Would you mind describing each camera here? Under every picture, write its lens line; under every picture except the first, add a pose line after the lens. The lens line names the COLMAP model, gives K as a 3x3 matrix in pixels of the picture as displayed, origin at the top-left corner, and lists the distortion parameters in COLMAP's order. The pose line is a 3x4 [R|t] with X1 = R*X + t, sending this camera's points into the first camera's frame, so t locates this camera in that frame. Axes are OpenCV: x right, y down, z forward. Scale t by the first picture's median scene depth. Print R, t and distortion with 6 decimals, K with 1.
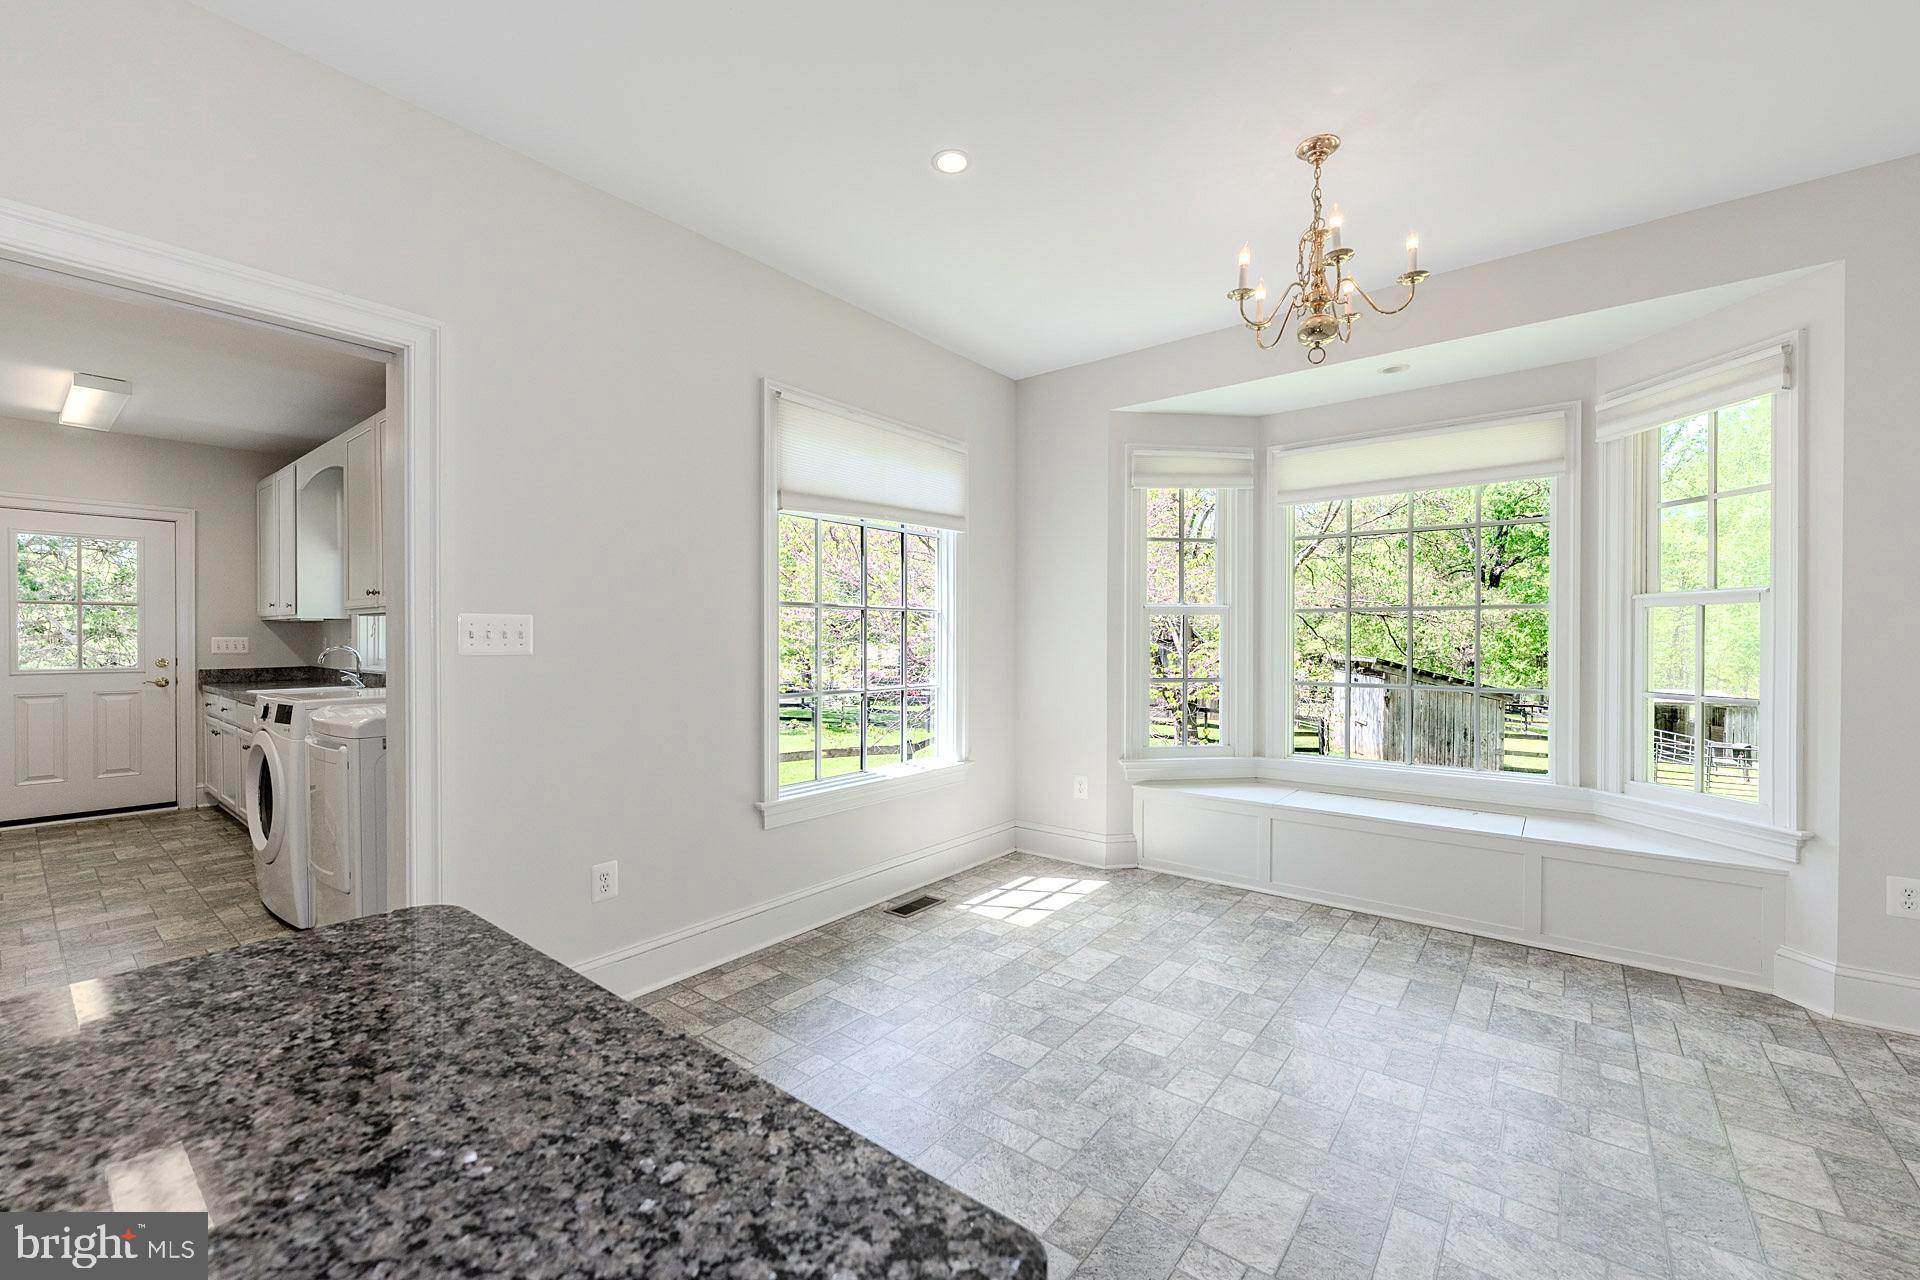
lens RADIAL K [[766.6, 0, 965.8], [0, 766.6, 632.9], [0, 0, 1]] dist [-0.002737, 0.000175]
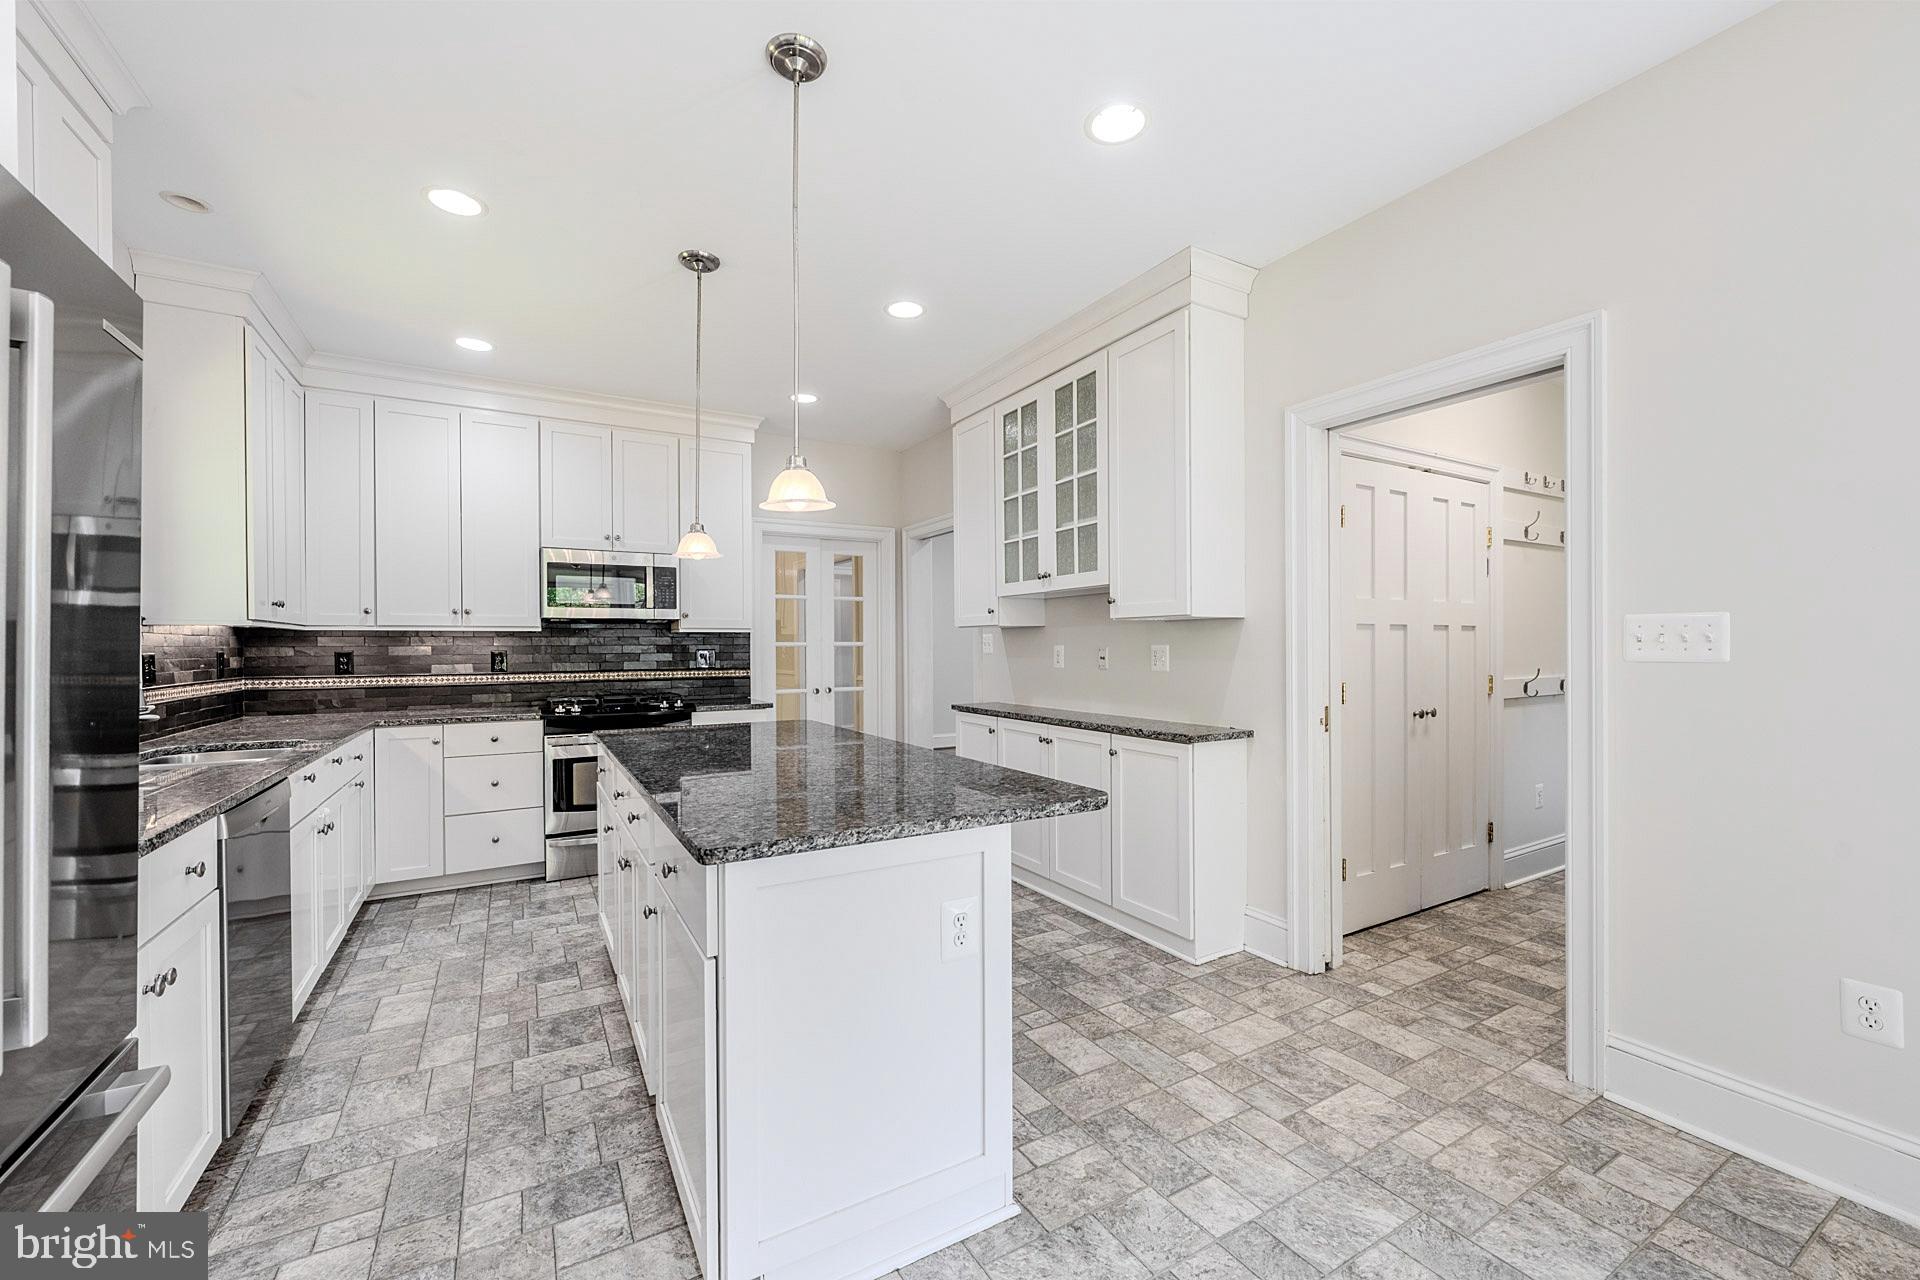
lens RADIAL K [[766.6, 0, 960.3], [0, 766.6, 649.3], [0, 0, 1]] dist [-0.002737, 0.000175]
pose [[-0.358221, 0.011209, -0.933569, 1.351641], [0.015827, 0.999857, 0.005932, -0.007906], [0.933503, -0.012651, -0.358347, 1.664401]]
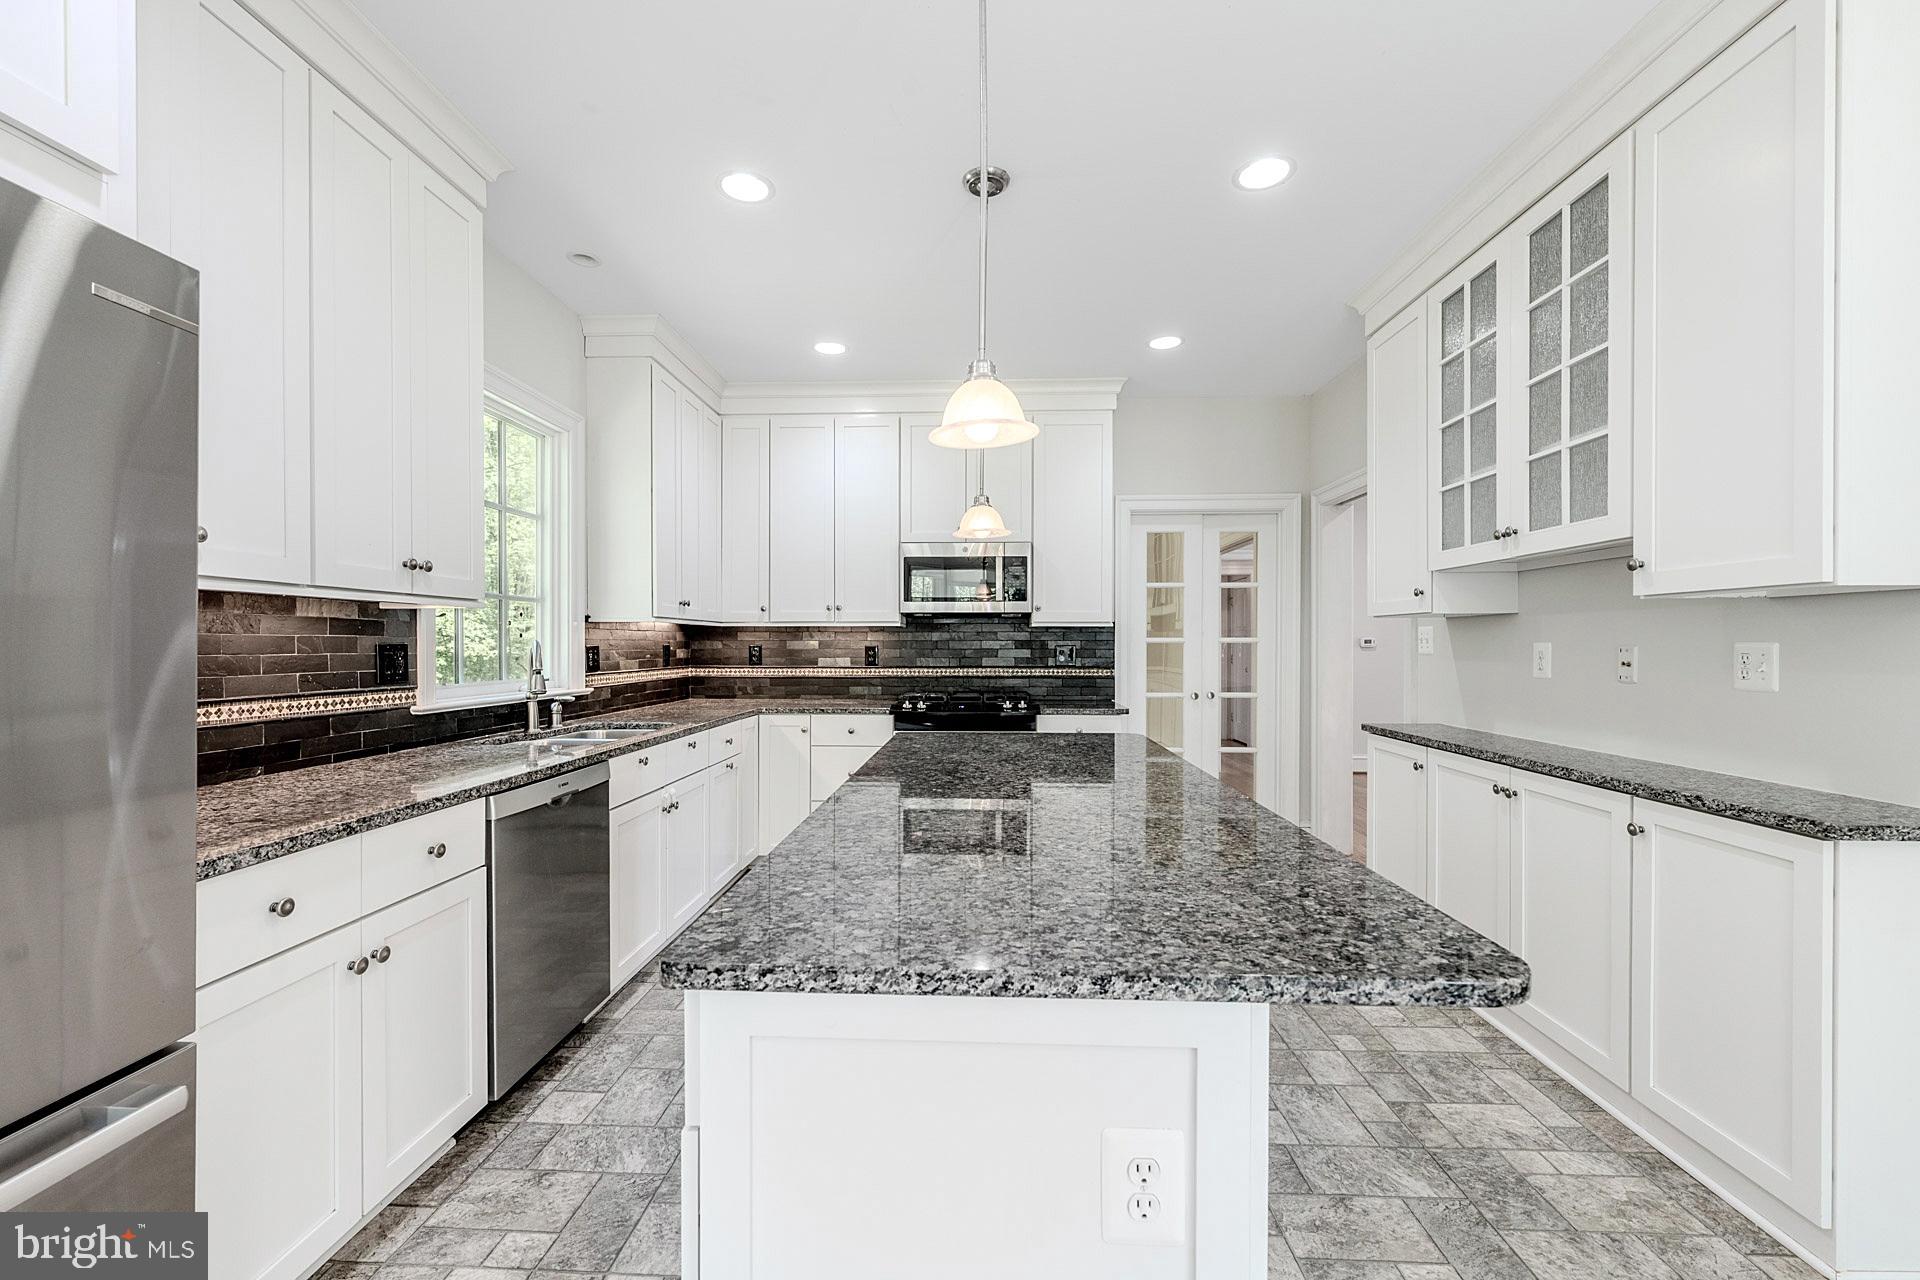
lens RADIAL K [[766.6, 0, 961.5], [0, 766.6, 650.3], [0, 0, 1]] dist [-0.002737, 0.000175]
pose [[-0.808105, 0.009743, -0.588958, 0.342333], [0.009324, 0.999950, 0.003749, 0.003284], [0.588965, -0.002462, -0.808155, 1.631777]]
